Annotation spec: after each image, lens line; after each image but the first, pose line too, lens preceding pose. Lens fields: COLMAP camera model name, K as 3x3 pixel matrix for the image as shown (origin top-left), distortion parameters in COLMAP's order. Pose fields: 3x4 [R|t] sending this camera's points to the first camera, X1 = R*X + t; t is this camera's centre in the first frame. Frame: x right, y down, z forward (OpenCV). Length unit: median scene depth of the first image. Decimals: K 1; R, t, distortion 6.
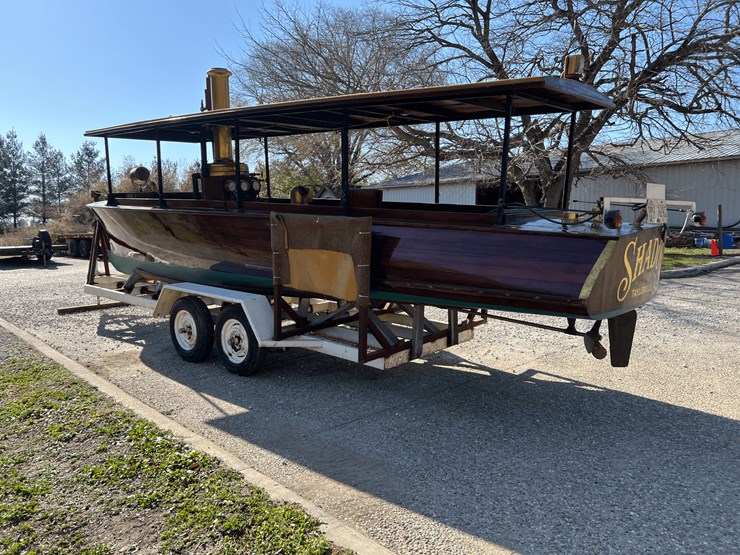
lens RADIAL K [[684.4, 0, 370.0], [0, 684.4, 277.5], [0, 0, 1]] dist [0.130579, -0.251715]
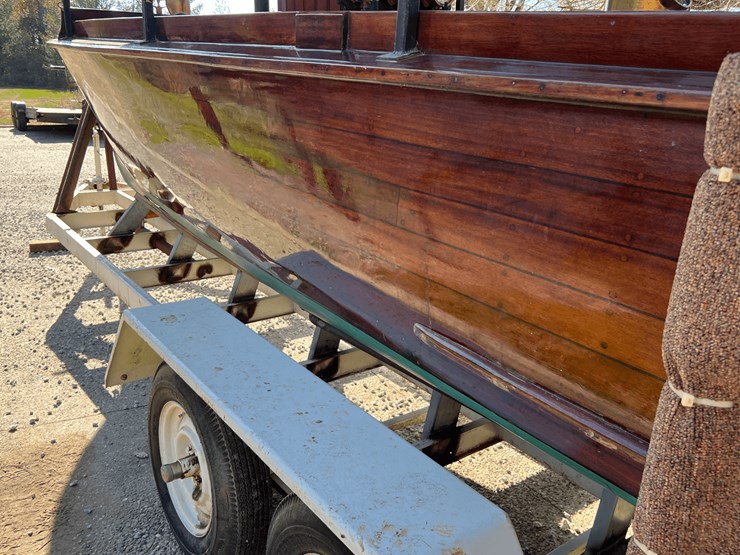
lens RADIAL K [[684.4, 0, 370.0], [0, 684.4, 277.5], [0, 0, 1]] dist [0.130579, -0.251715]
pose [[0.986321, 0.097710, -0.132752, -0.132992], [-0.074428, 0.982588, 0.170237, -0.051670], [0.147074, -0.158028, 0.976420, 0.618608]]
